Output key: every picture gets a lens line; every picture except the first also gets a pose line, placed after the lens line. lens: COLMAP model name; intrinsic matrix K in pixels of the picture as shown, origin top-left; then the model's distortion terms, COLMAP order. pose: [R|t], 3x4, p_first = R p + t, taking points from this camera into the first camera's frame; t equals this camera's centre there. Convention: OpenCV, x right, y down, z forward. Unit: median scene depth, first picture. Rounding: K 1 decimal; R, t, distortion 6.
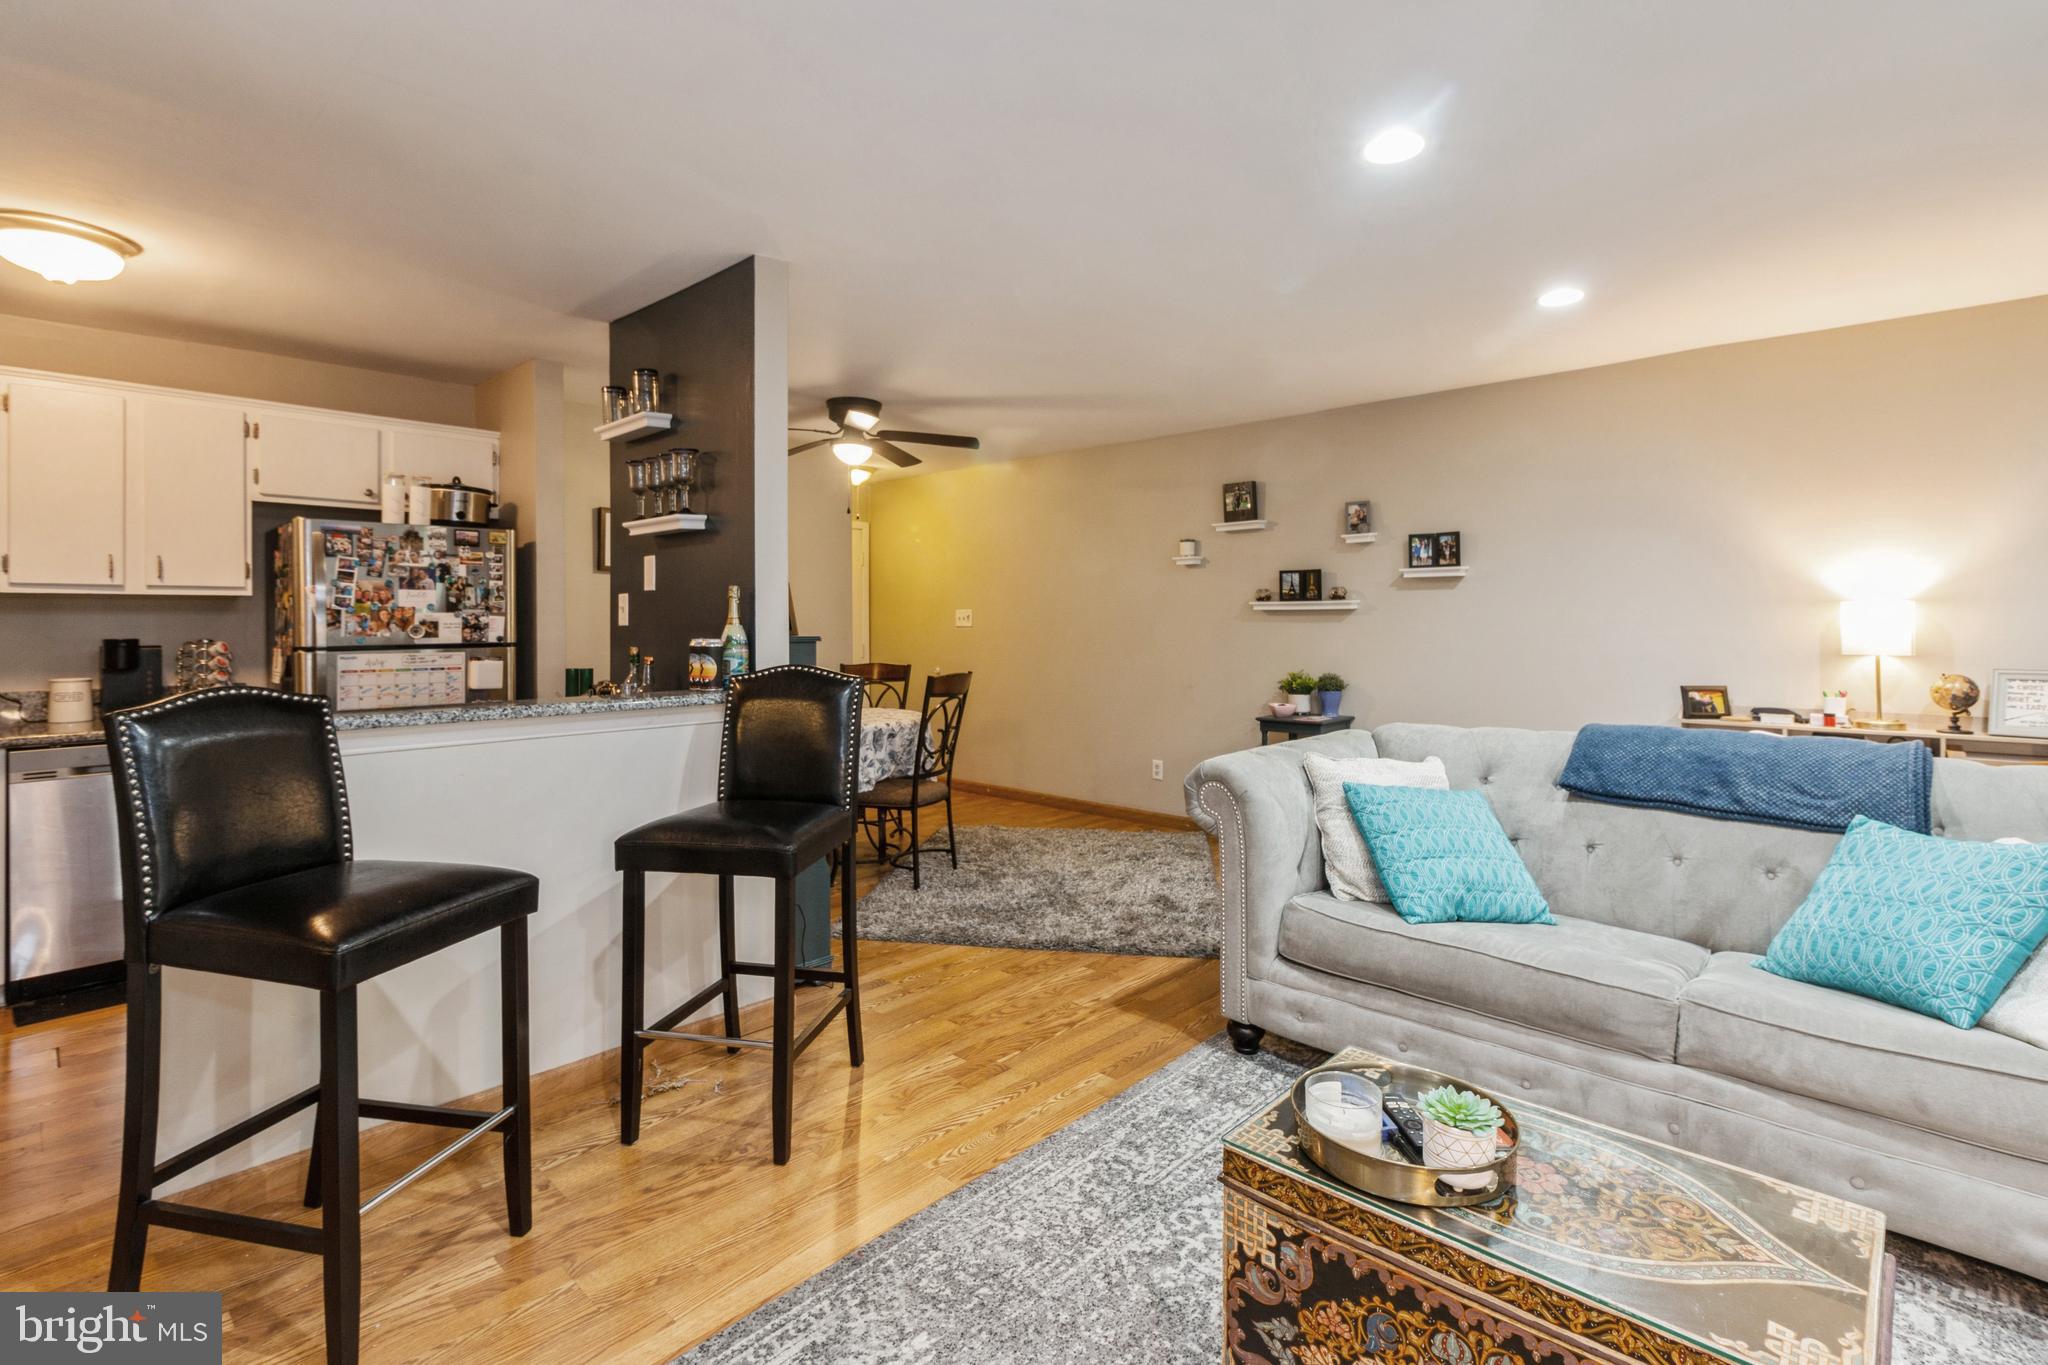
lens RADIAL K [[955.5, 0, 1023.9], [0, 955.5, 621.9], [0, 0, 1]] dist [0.004372, 0.000318]
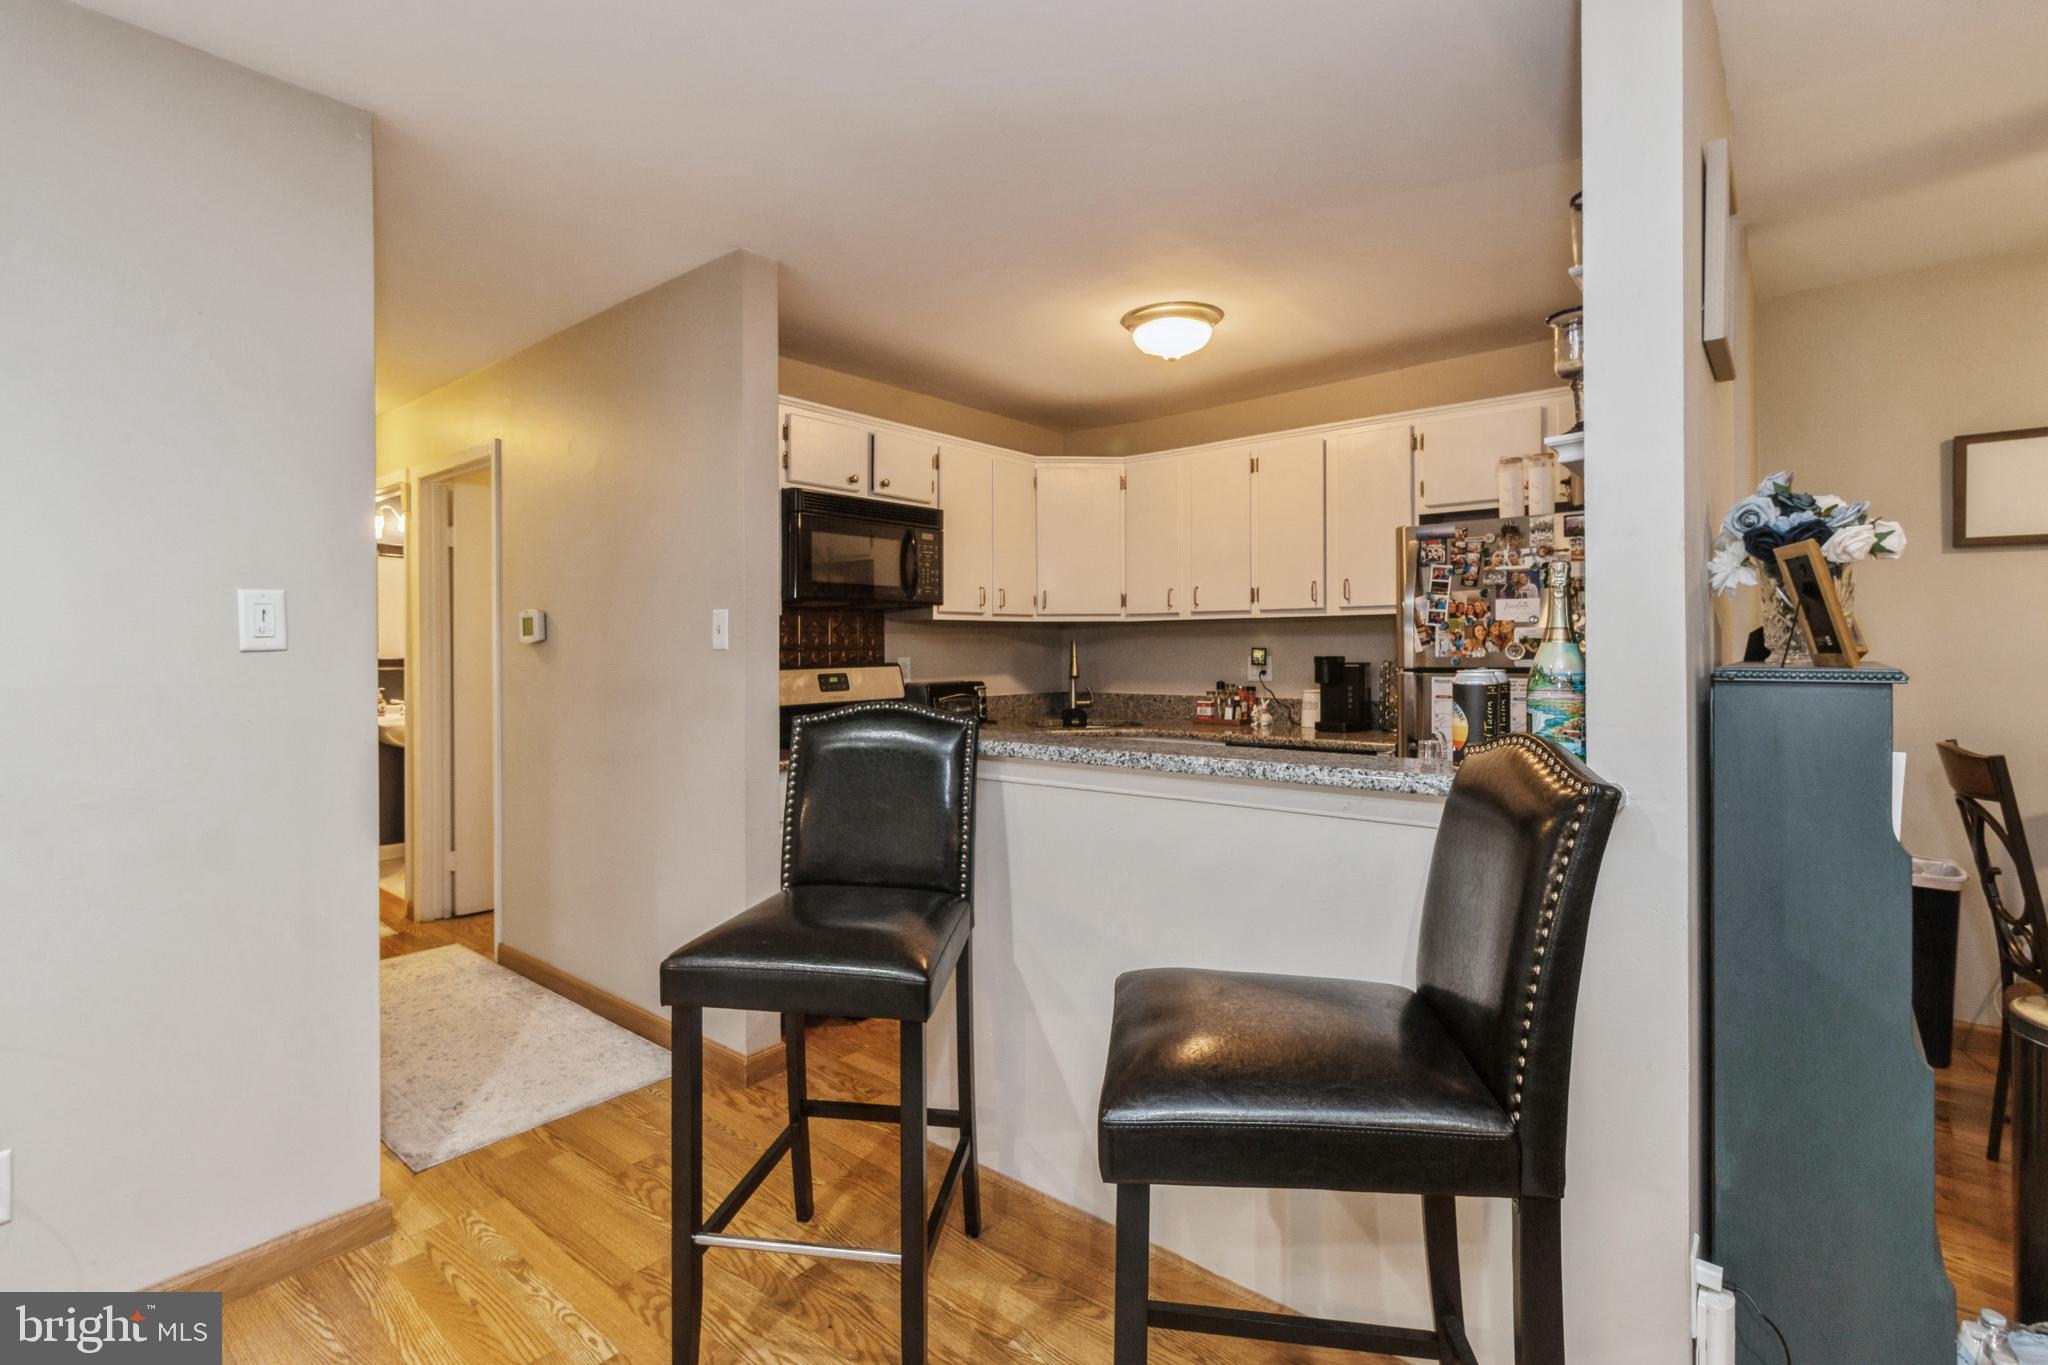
lens RADIAL K [[945.0, 0, 1018.5], [0, 945.0, 653.0], [0, 0, 1]] dist [0.000050, -0.000114]
pose [[0.058497, 0.007850, -0.998257, 0.128350], [0.006515, 0.999945, 0.008245, 0.002468], [0.998266, -0.006986, 0.058442, 0.560845]]
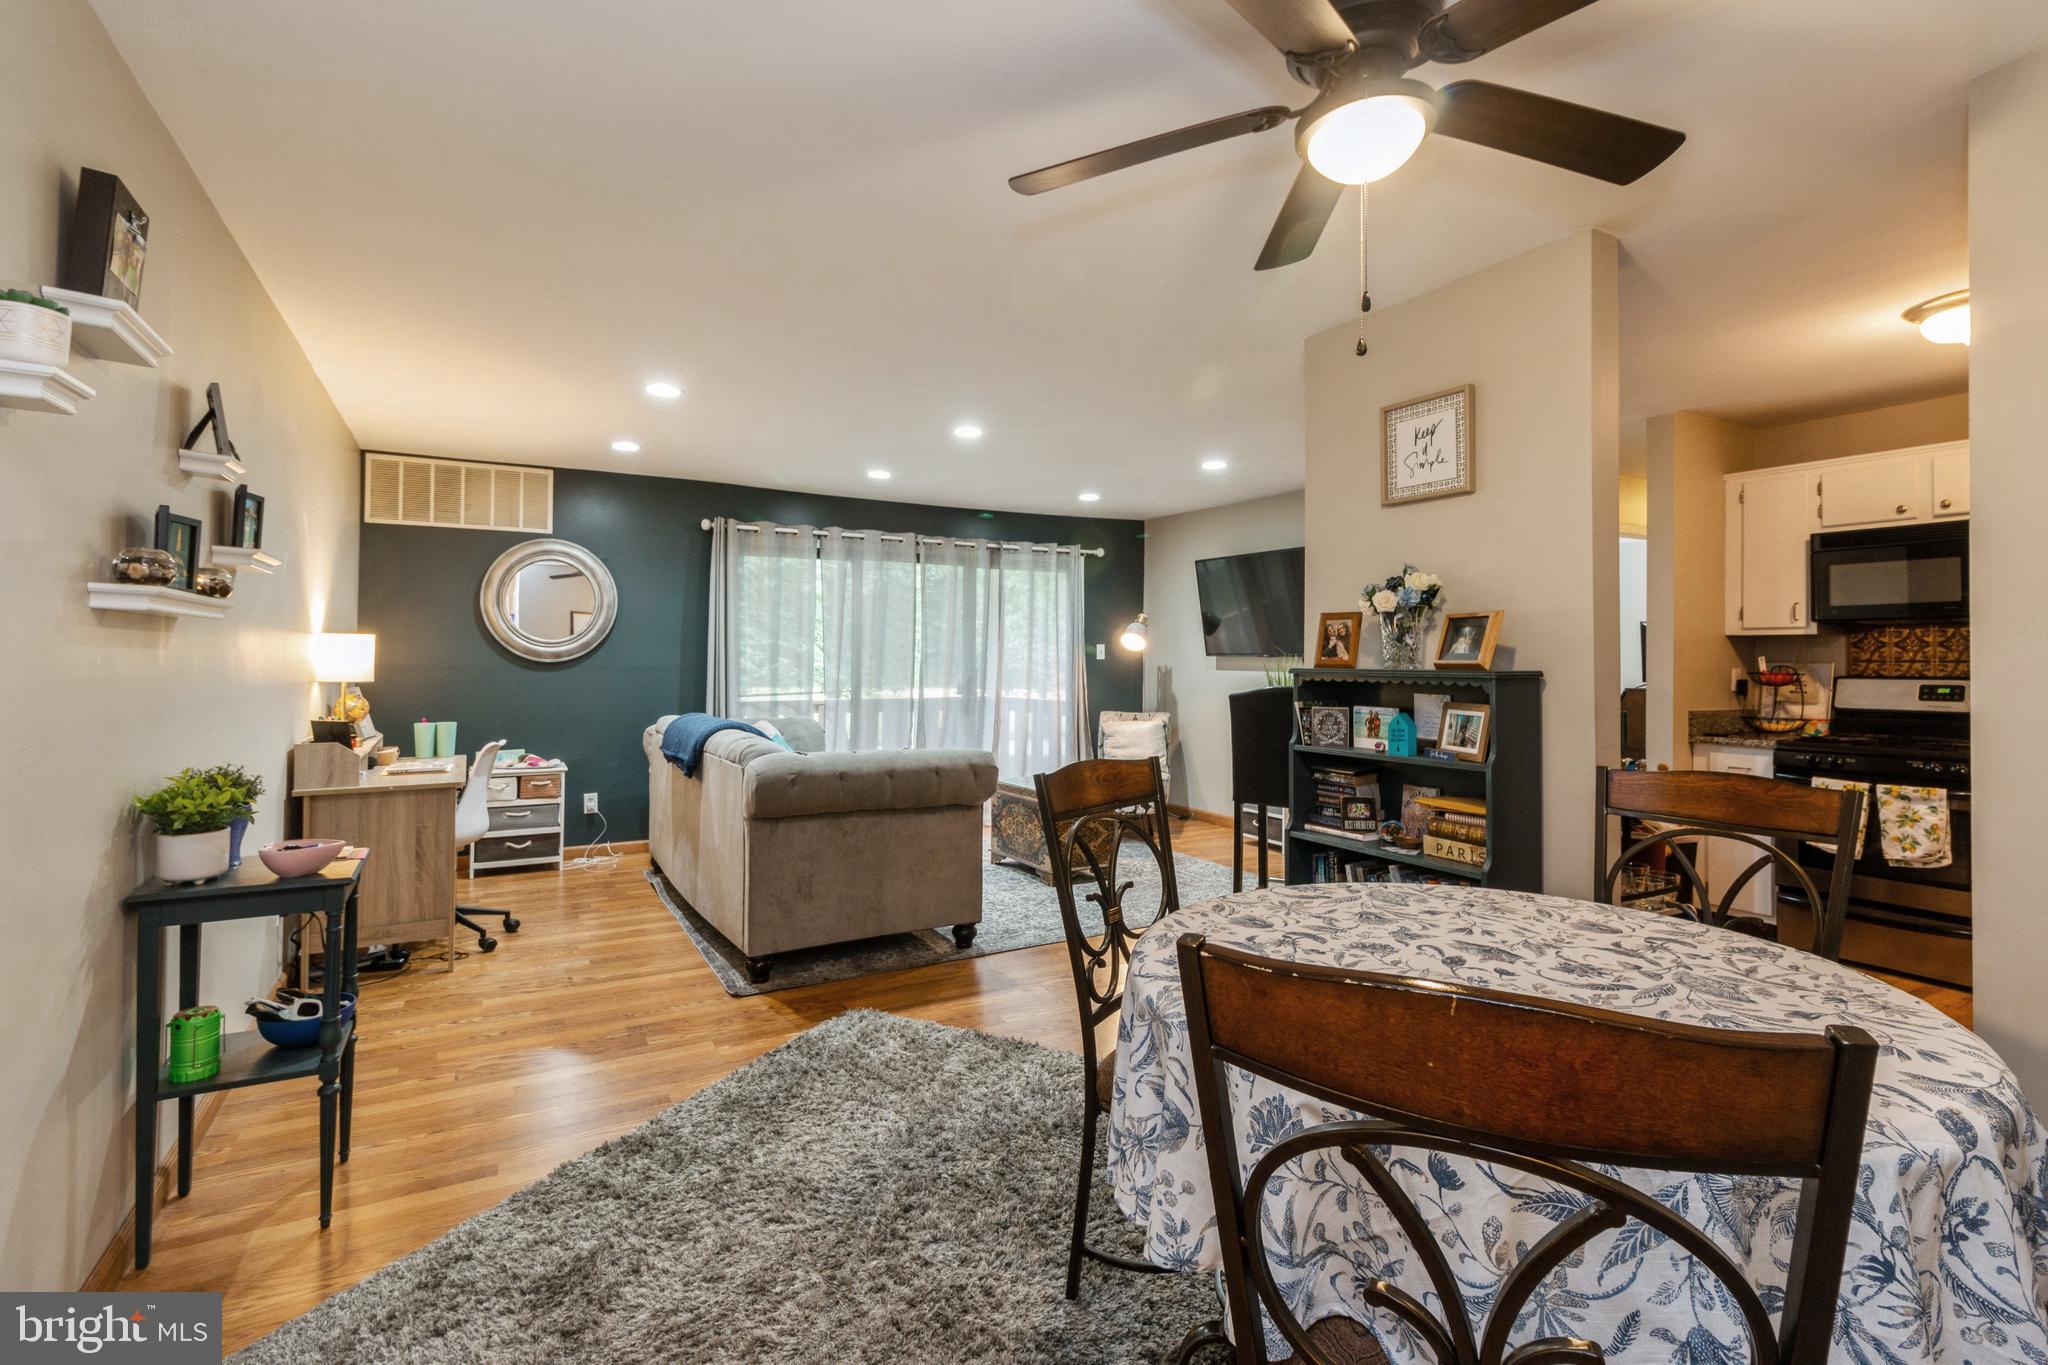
lens RADIAL K [[956.3, 0, 1016.3], [0, 956.3, 642.0], [0, 0, 1]] dist [0.003356, 0.000676]
pose [[-0.953491, 0.002138, 0.301414, -0.218341], [-0.003364, 0.999837, -0.017731, 0.005521], [-0.301403, -0.017921, -0.953329, 1.806014]]
